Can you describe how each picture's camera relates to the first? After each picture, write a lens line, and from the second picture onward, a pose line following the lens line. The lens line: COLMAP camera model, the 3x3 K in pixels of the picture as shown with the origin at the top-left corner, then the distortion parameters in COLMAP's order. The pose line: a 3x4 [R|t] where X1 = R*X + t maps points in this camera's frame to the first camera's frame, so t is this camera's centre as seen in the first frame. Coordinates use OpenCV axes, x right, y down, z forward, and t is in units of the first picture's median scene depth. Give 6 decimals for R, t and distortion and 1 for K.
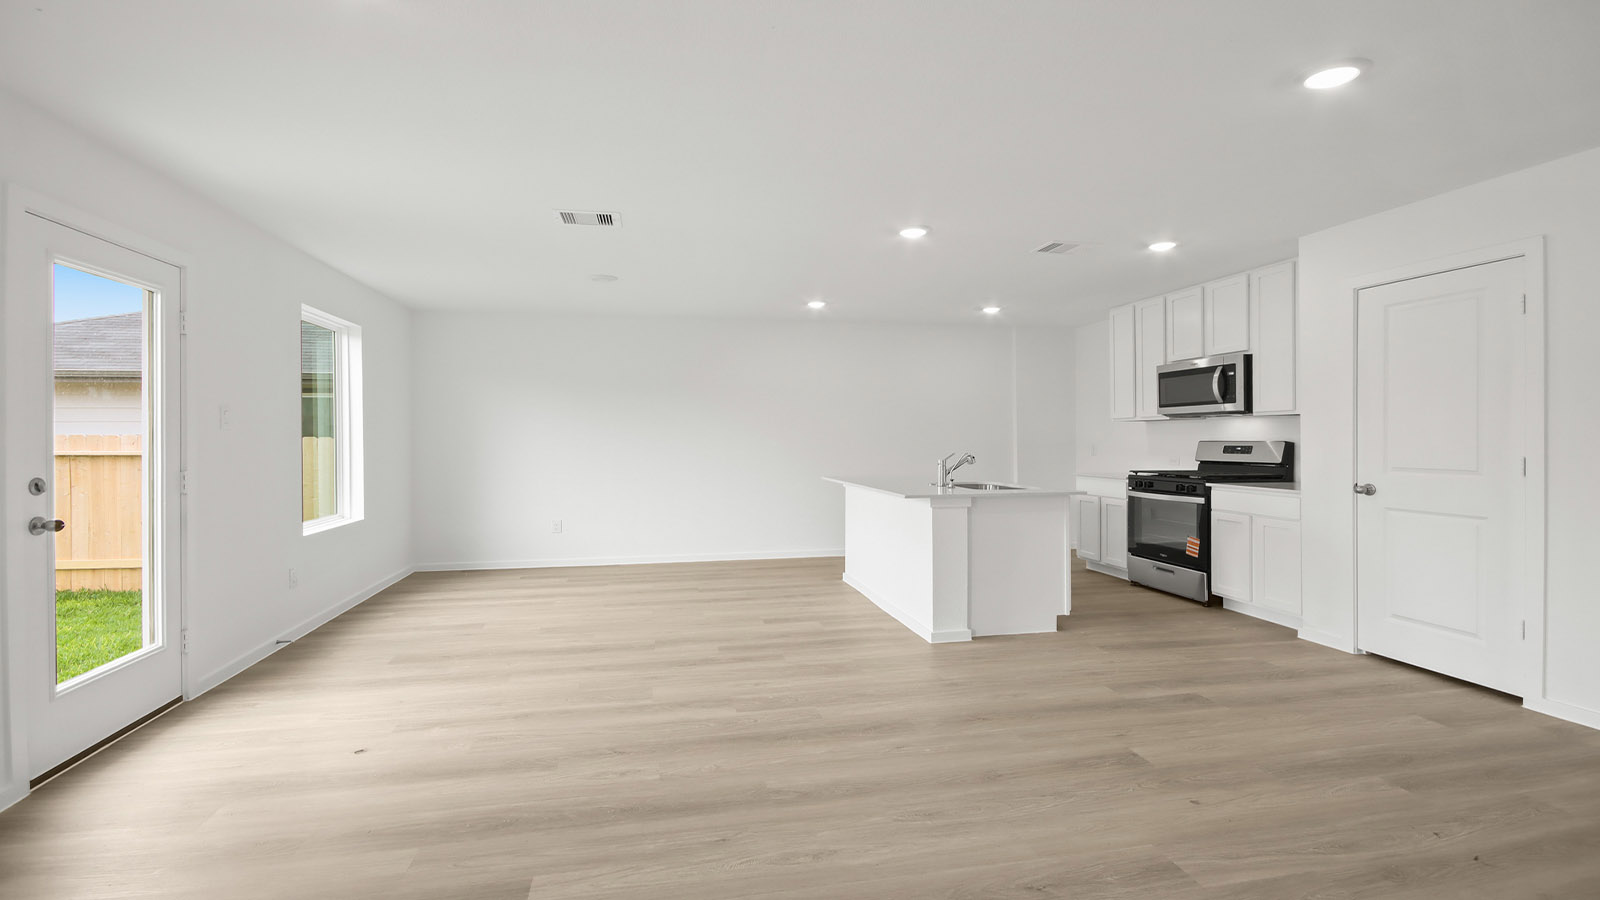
lens RADIAL K [[760.5, 0, 801.1], [0, 760.5, 441.2], [0, 0, 1]] dist [0.019144, -0.020473]
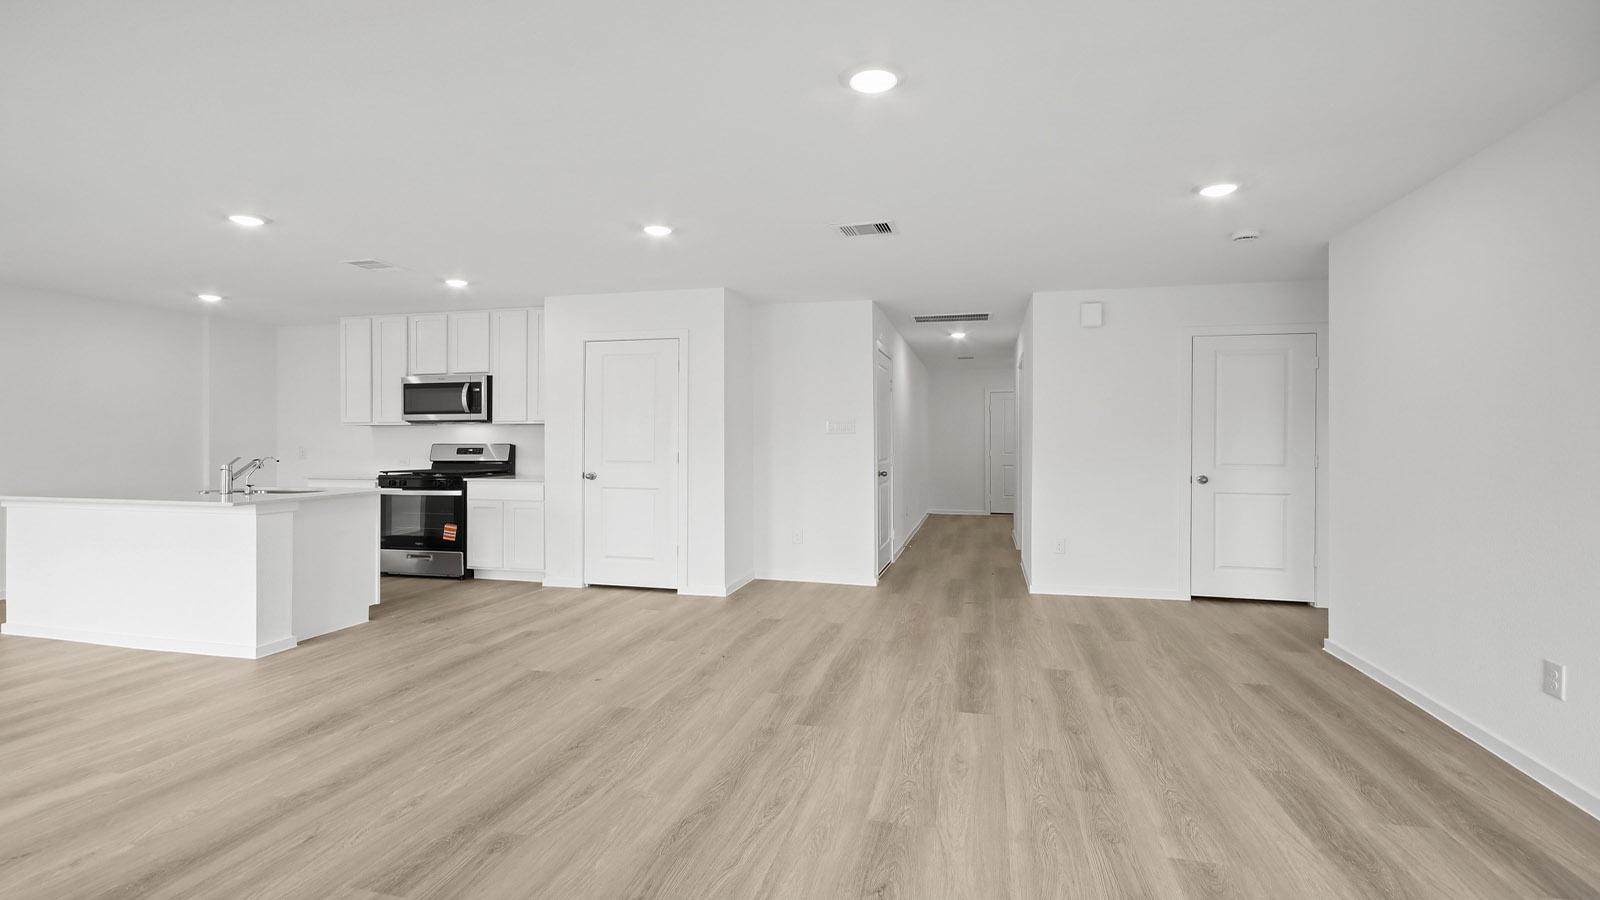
lens RADIAL K [[760.5, 0, 801.1], [0, 760.5, 441.2], [0, 0, 1]] dist [0.019144, -0.020473]
pose [[0.423785, 0.003534, 0.905756, -0.393351], [0.002266, 0.999985, -0.004962, 0.003097], [-0.905760, 0.004155, 0.423770, -0.007551]]
